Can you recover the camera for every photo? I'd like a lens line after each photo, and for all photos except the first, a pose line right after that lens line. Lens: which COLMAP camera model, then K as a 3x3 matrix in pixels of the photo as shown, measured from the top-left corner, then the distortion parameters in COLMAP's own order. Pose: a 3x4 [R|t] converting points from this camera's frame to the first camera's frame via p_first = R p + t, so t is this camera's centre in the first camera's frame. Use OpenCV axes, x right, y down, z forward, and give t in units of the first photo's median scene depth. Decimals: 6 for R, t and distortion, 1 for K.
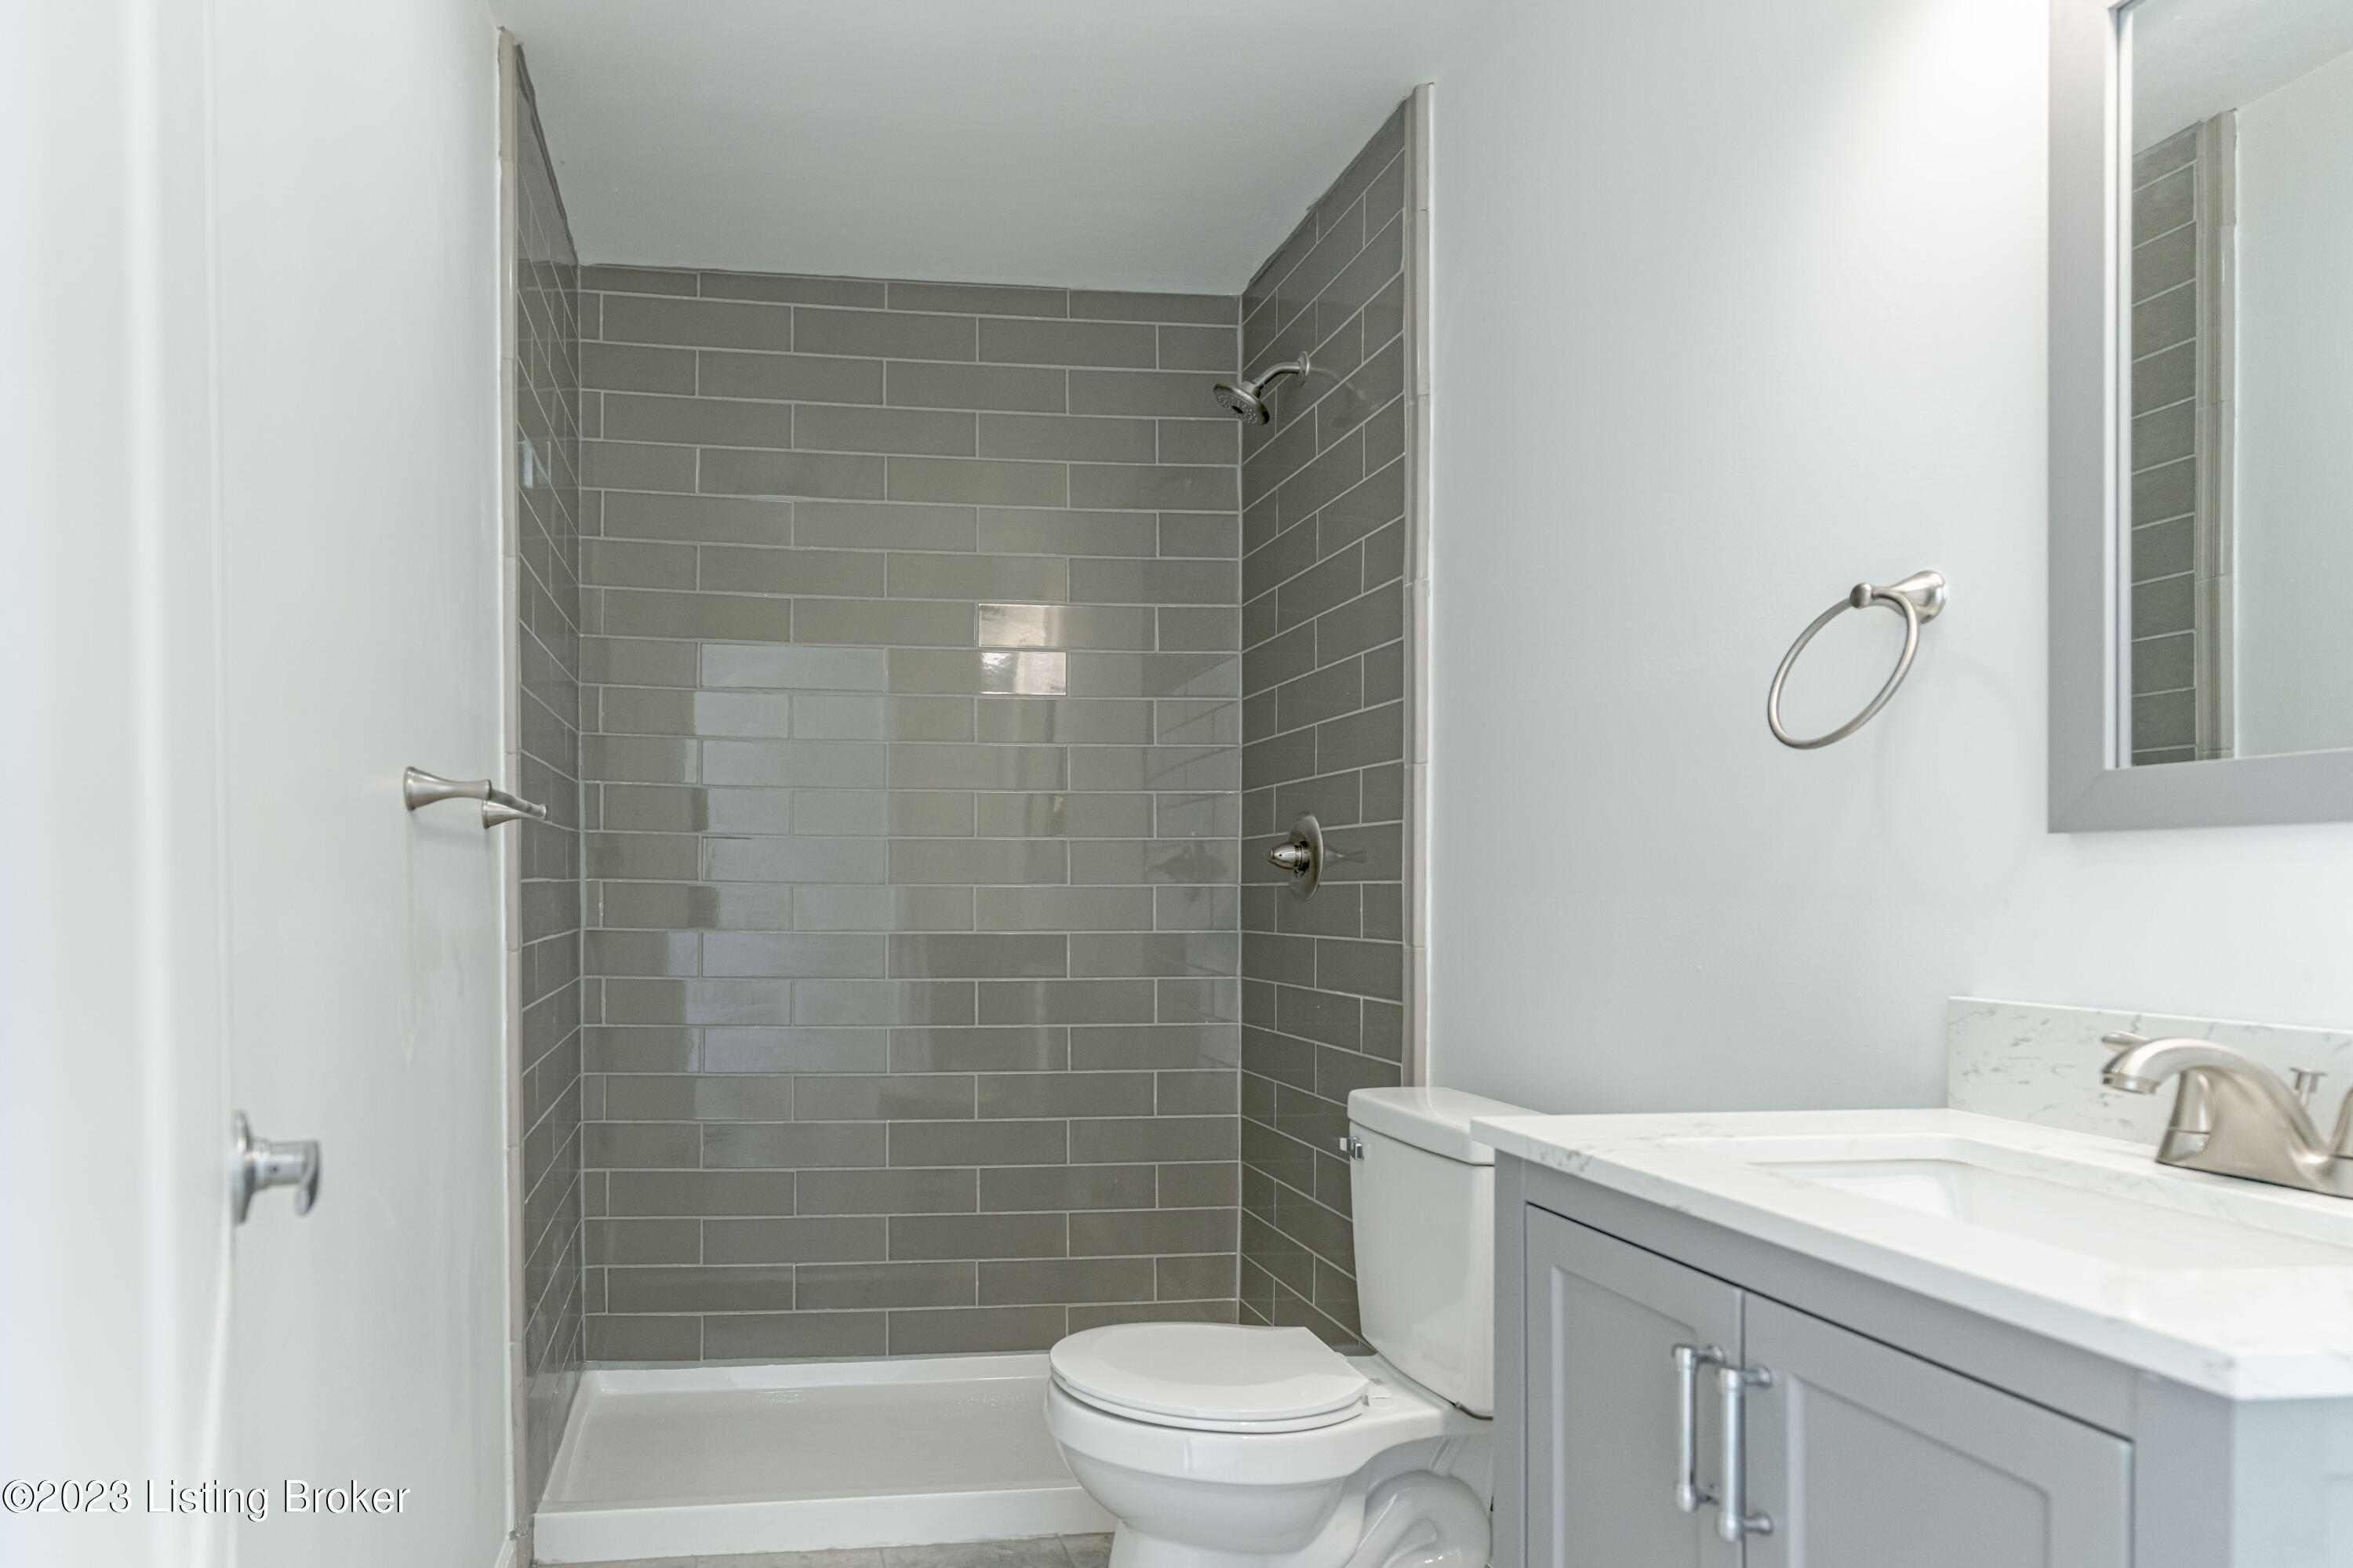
lens RADIAL K [[1374.9, 0, 916.7], [0, 1374.9, 904.6], [0, 0, 1]] dist [-0.003721, 0.001819]
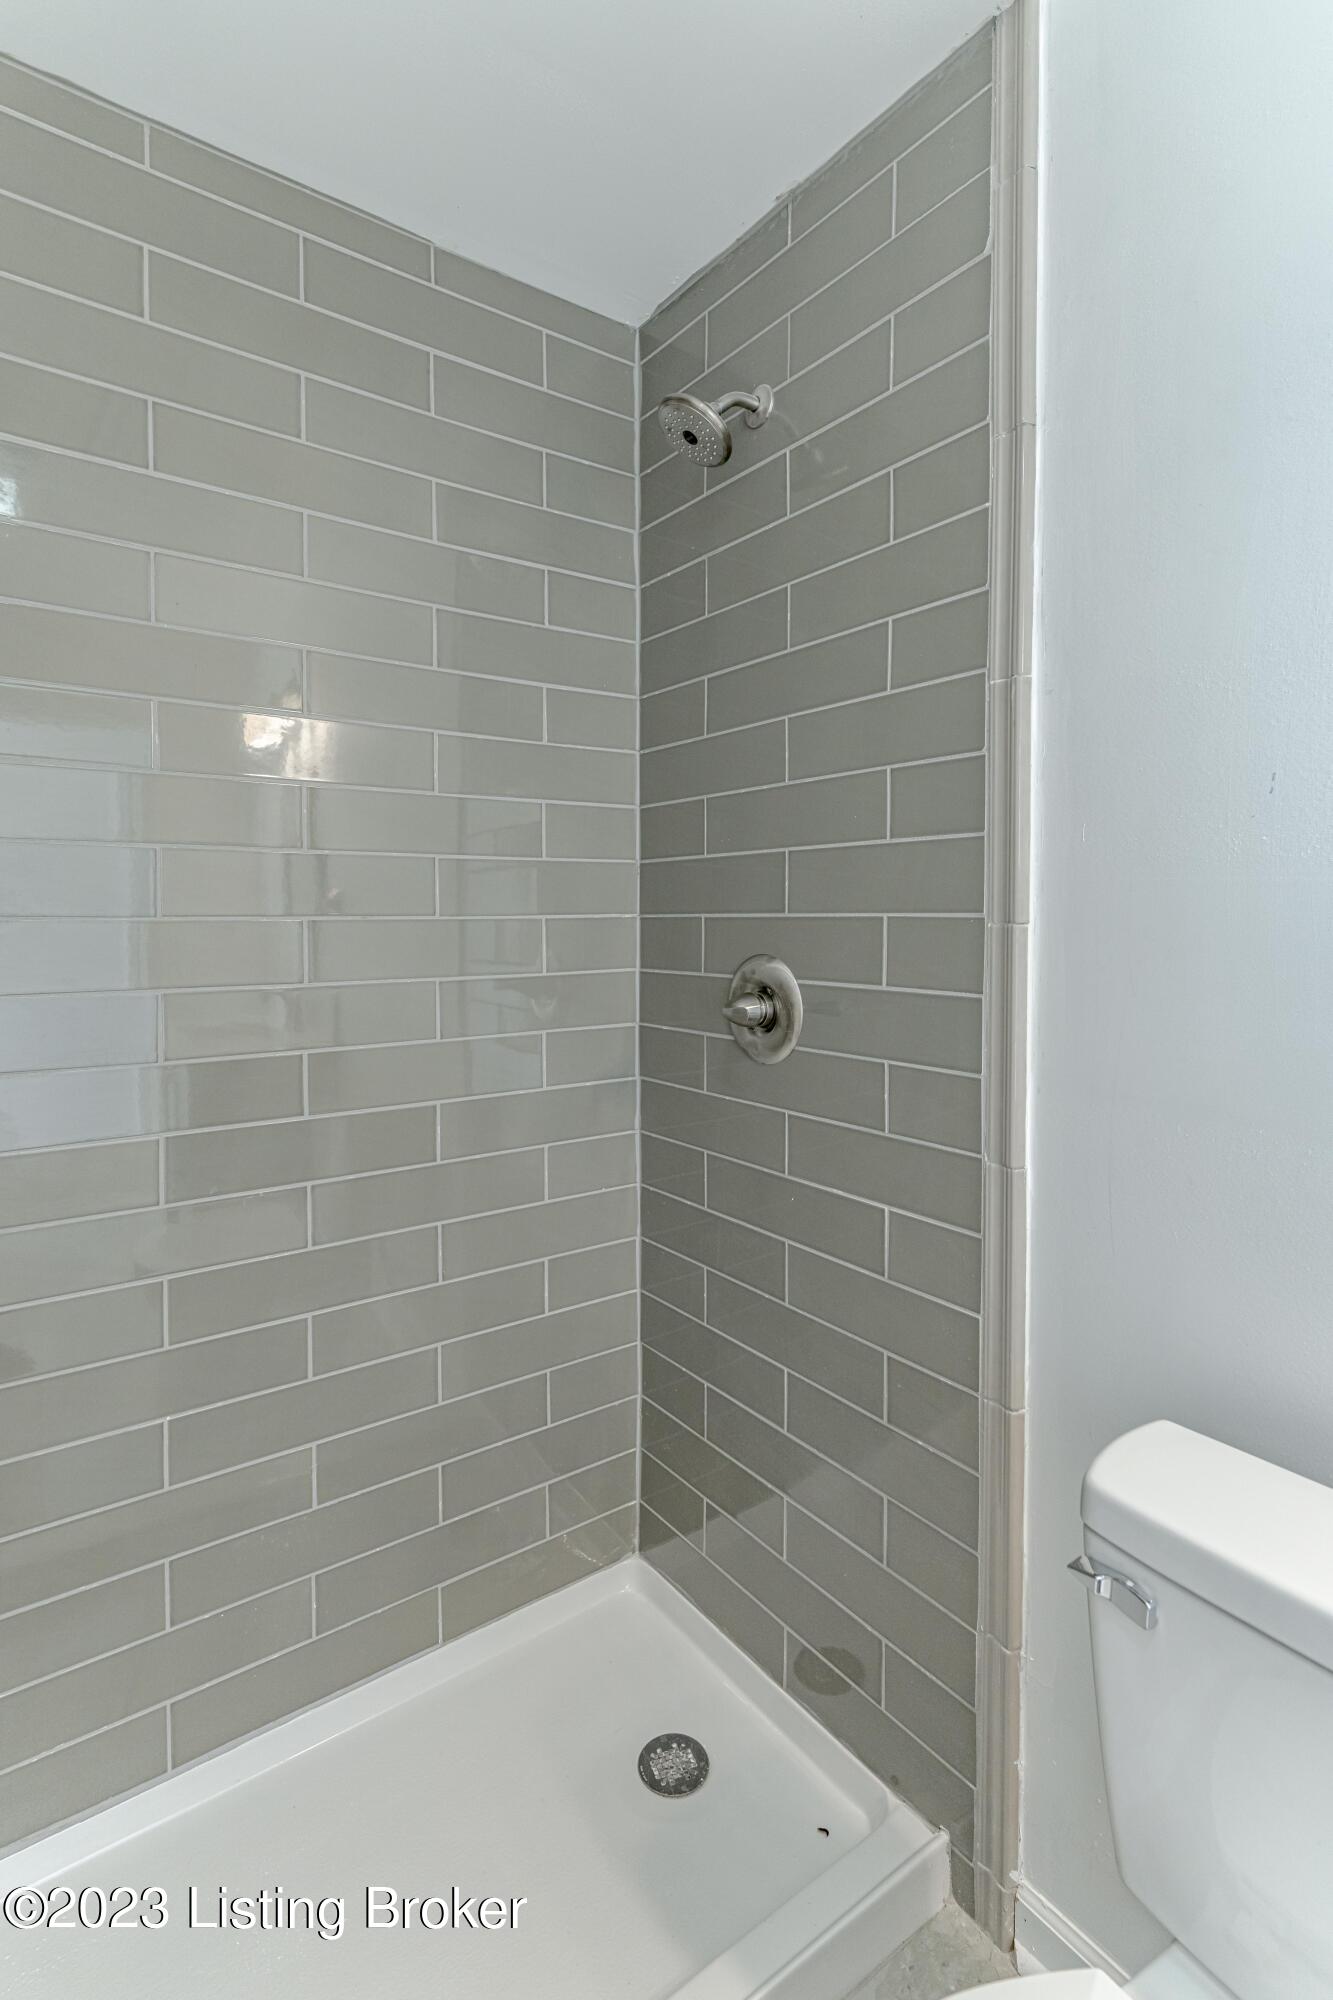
lens RADIAL K [[926.1, 0, 699.4], [0, 926.1, 932.8], [0, 0, 1]] dist [0.004768, -0.001207]
pose [[0.853796, -0.012393, 0.520461, -0.038029], [0.009920, 0.999922, 0.007536, -0.088970], [-0.520514, -0.001272, 0.853852, 0.573289]]
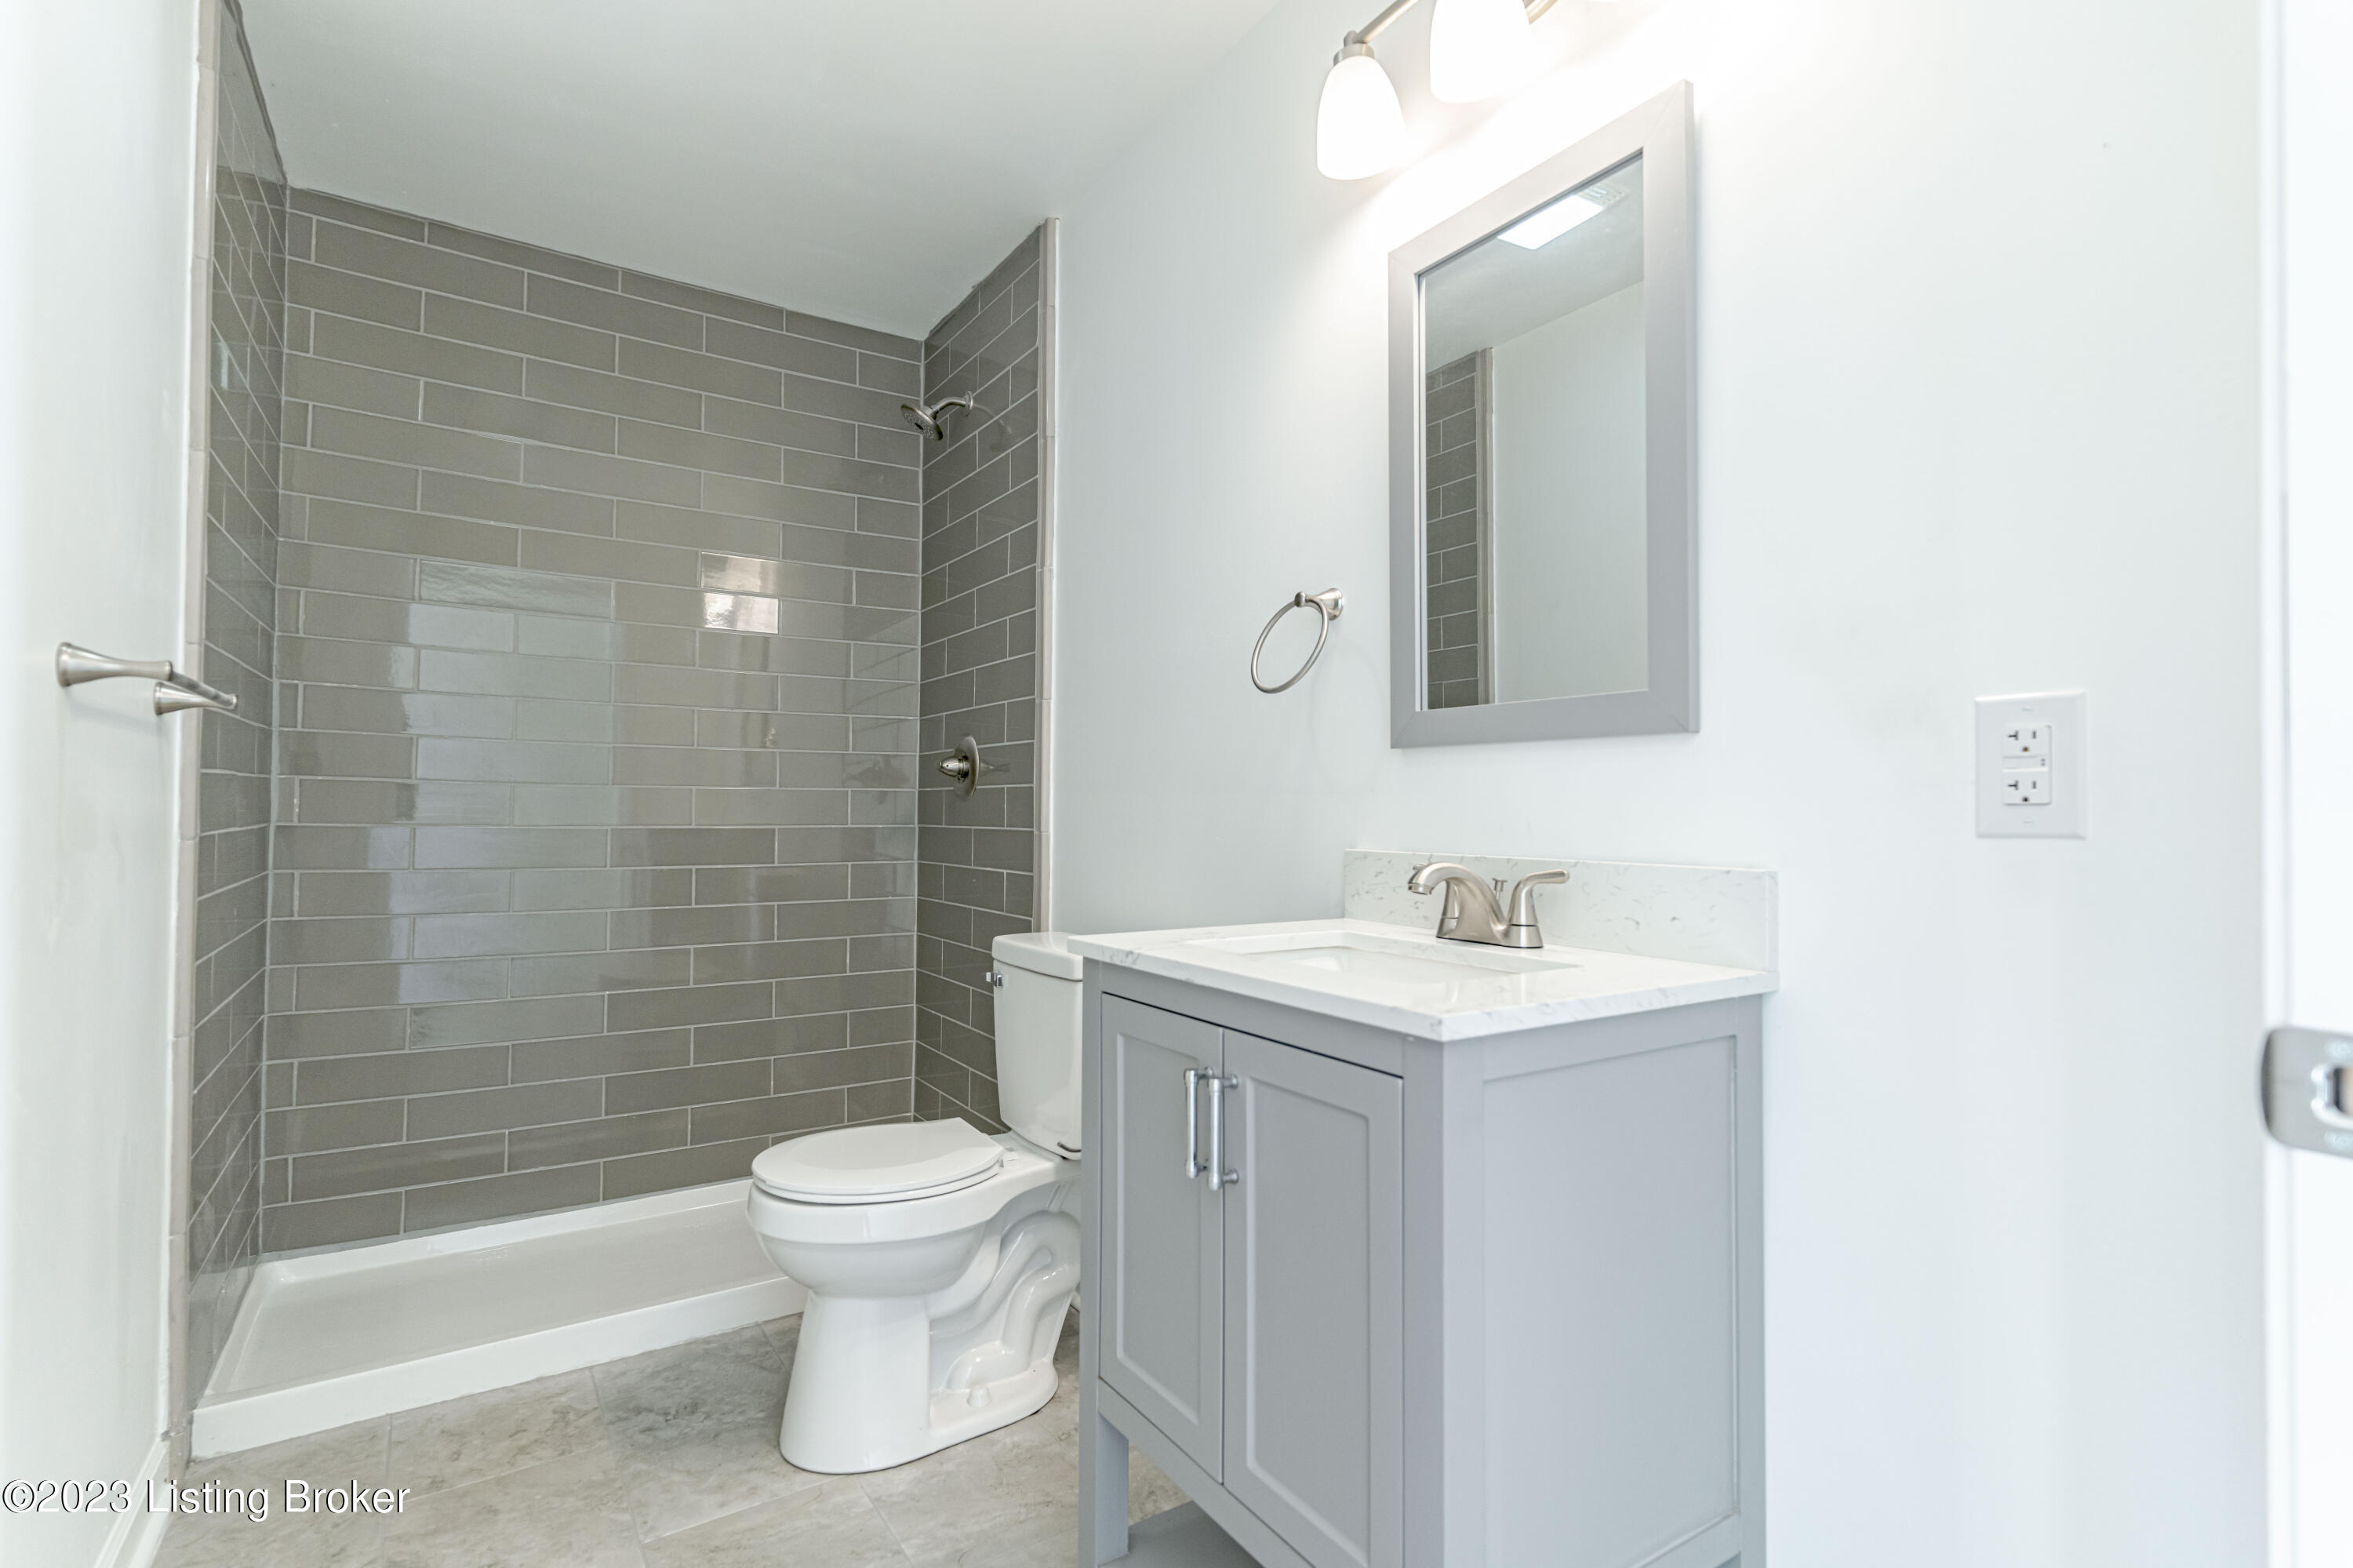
lens RADIAL K [[1089.6, 0, 1178.6], [0, 1089.6, 783.0], [0, 0, 1]] dist [0.004768, -0.001207]
pose [[0.896618, 0.018572, 0.442414, 0.001102], [-0.003466, 0.999384, -0.034929, 0.016958], [-0.442790, 0.029784, 0.896130, -0.035484]]
